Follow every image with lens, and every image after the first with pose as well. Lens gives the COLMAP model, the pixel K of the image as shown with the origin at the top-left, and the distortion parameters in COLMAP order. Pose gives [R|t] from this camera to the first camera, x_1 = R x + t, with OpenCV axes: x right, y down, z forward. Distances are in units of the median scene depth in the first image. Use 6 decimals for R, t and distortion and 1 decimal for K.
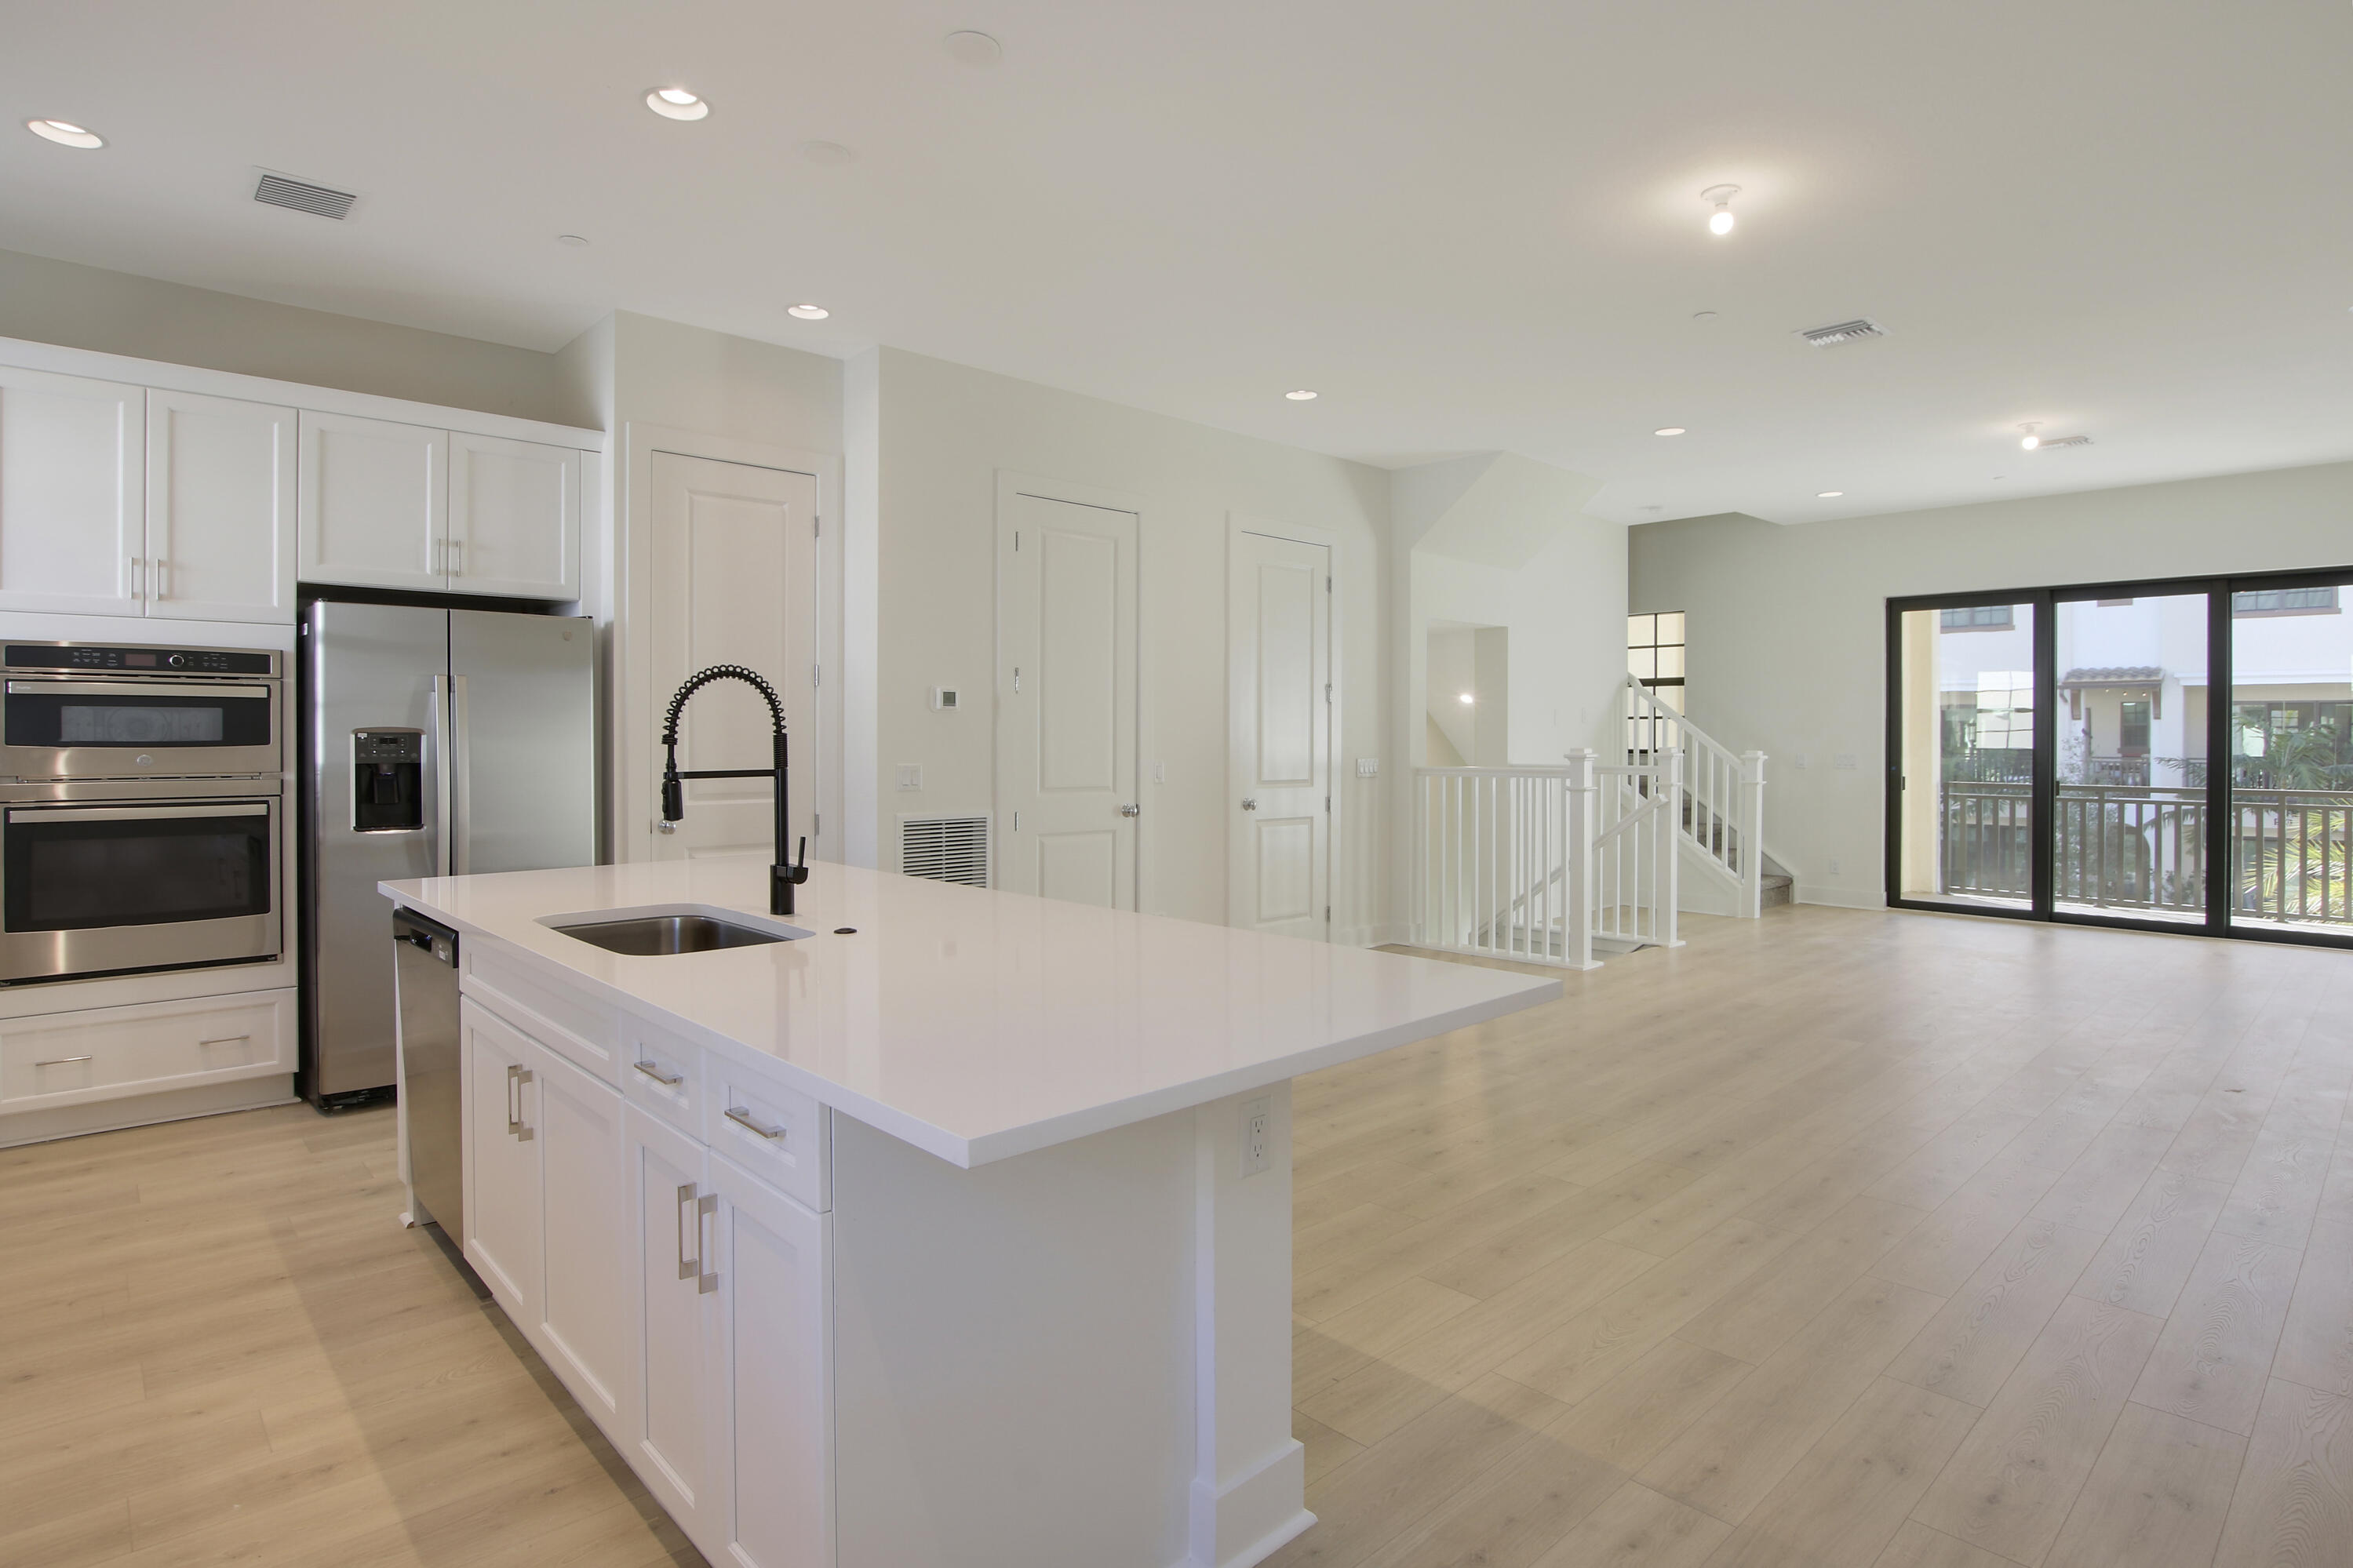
lens RADIAL K [[1226.2, 0, 1198.7], [0, 1226.2, 741.4], [0, 0, 1]] dist [-0.024878, -0.000301]
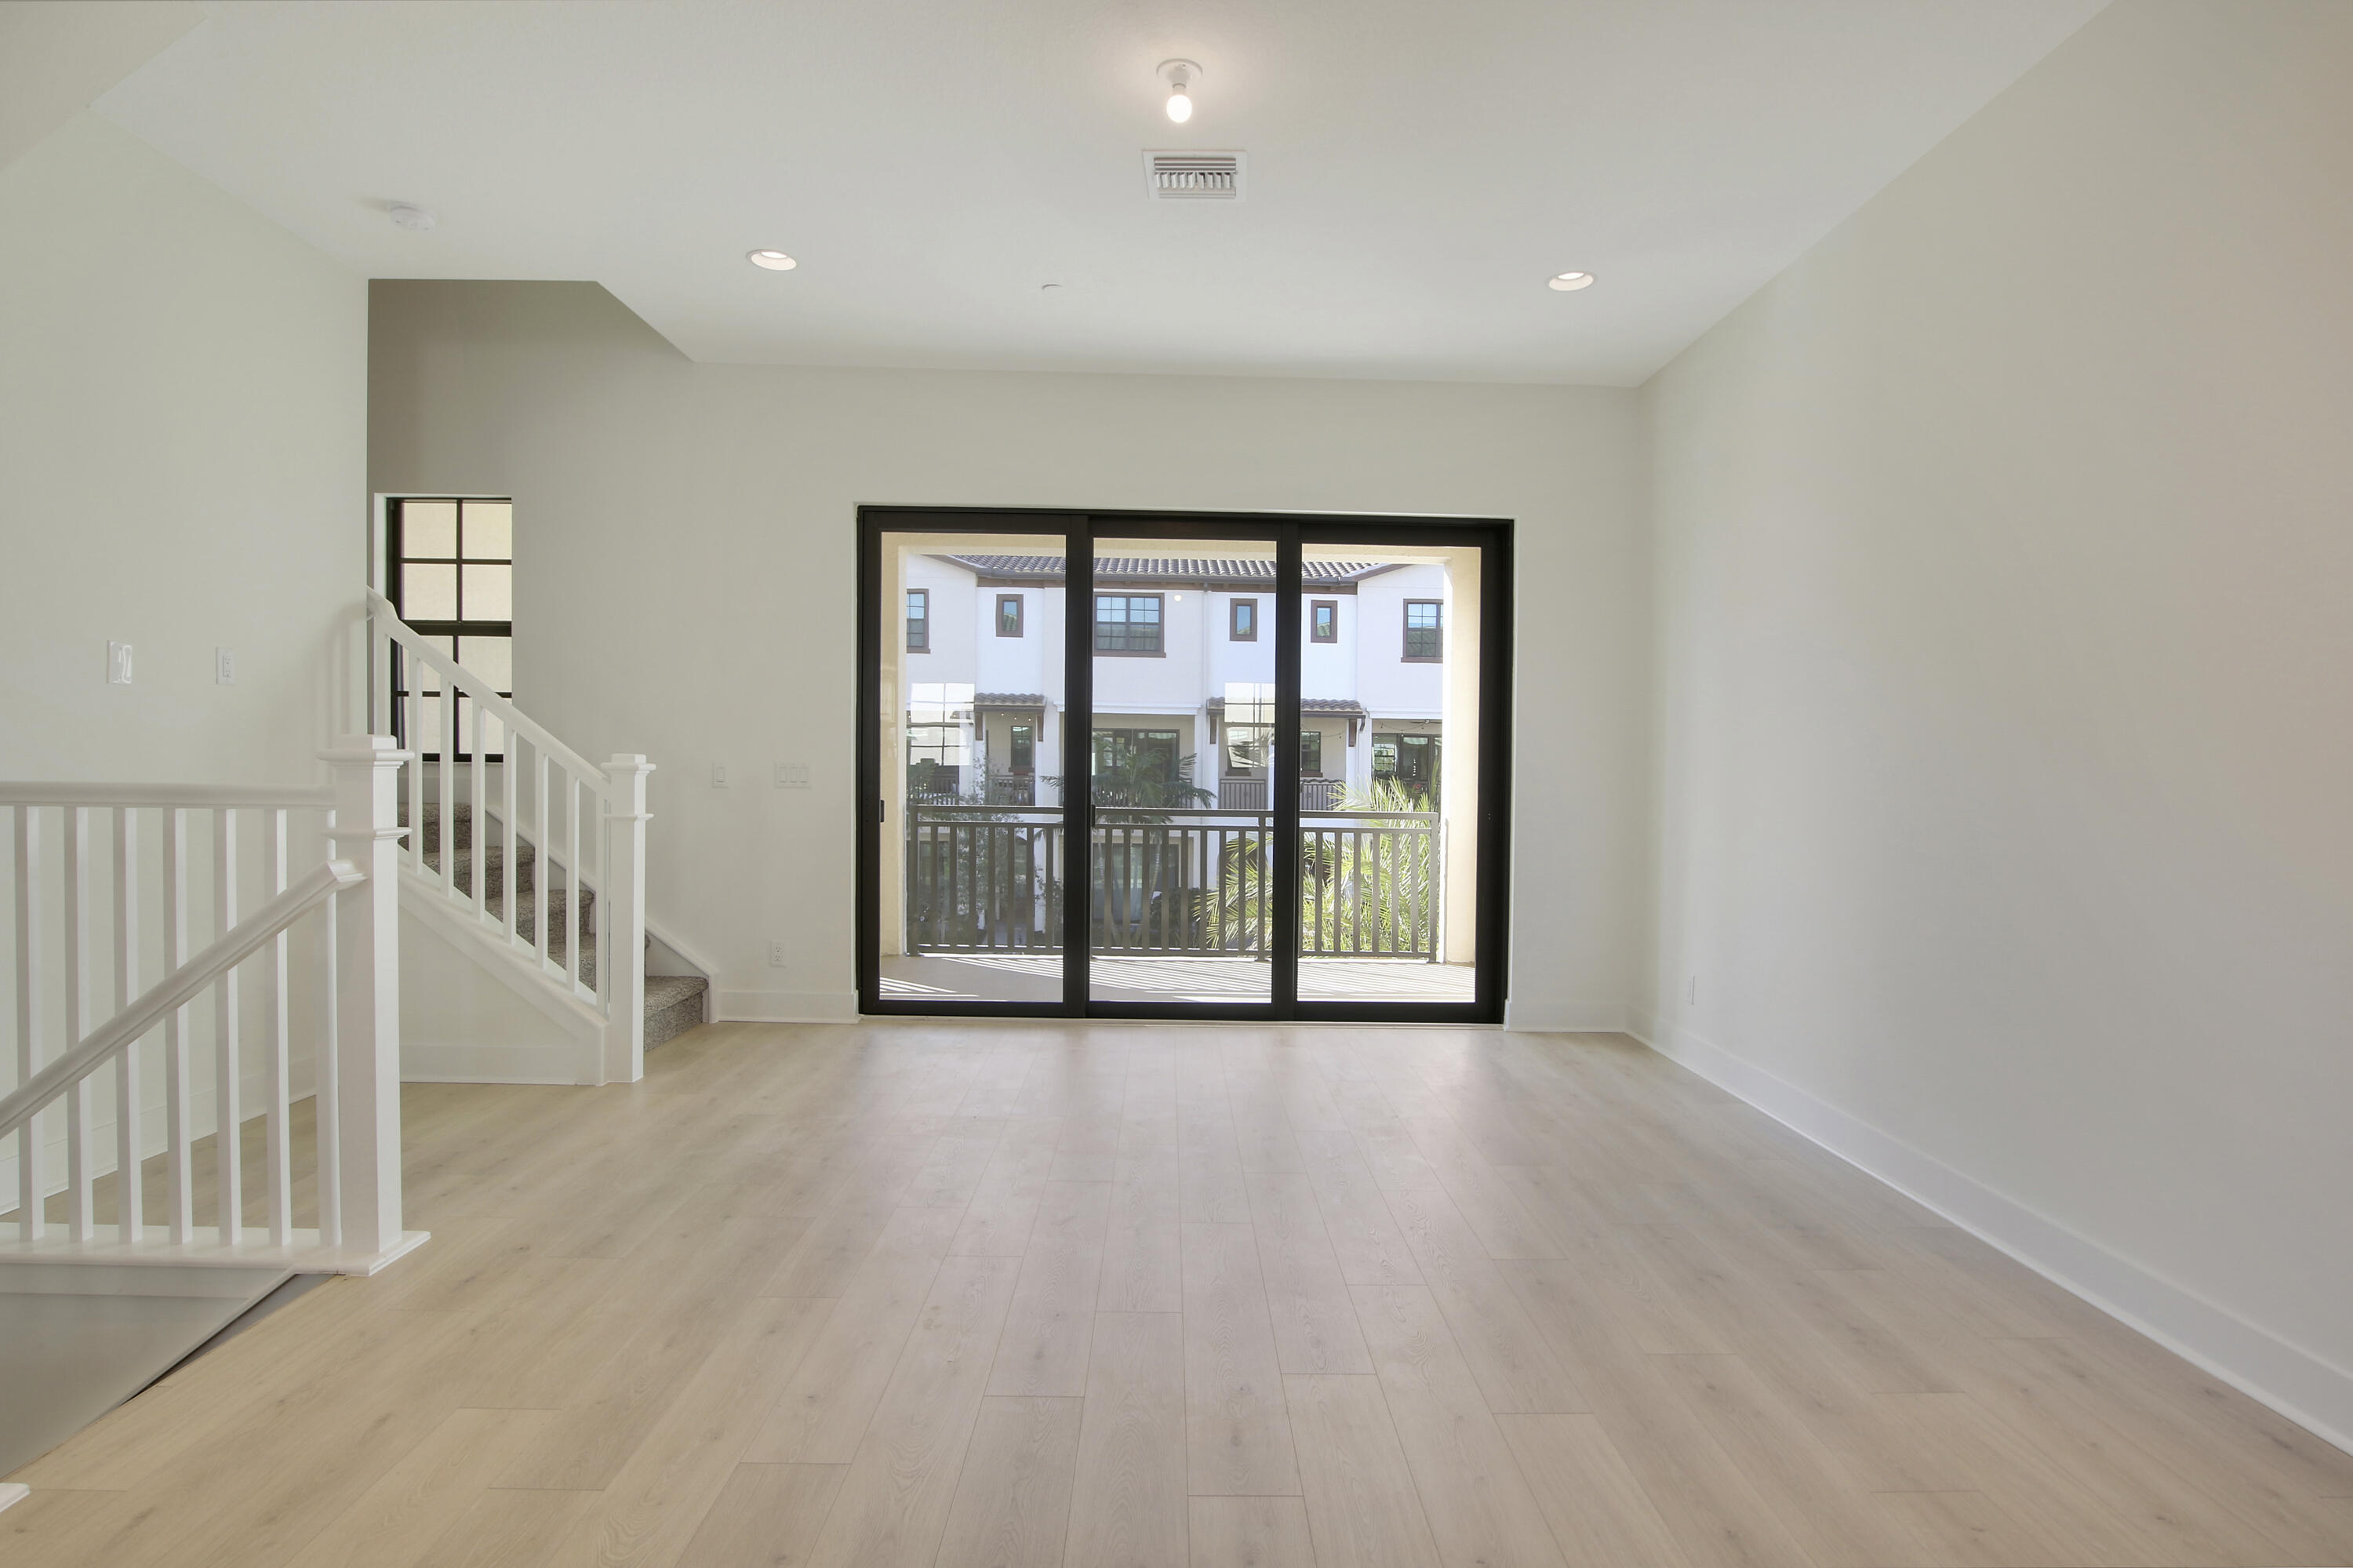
lens RADIAL K [[1194.7, 0, 1188.6], [0, 1194.7, 801.1], [0, 0, 1]] dist [-0.015742, -0.000203]
pose [[0.679530, -0.014117, 0.733512, 0.302159], [-0.010949, 0.999508, 0.029379, 0.012249], [-0.733566, -0.027995, 0.679042, 0.594425]]
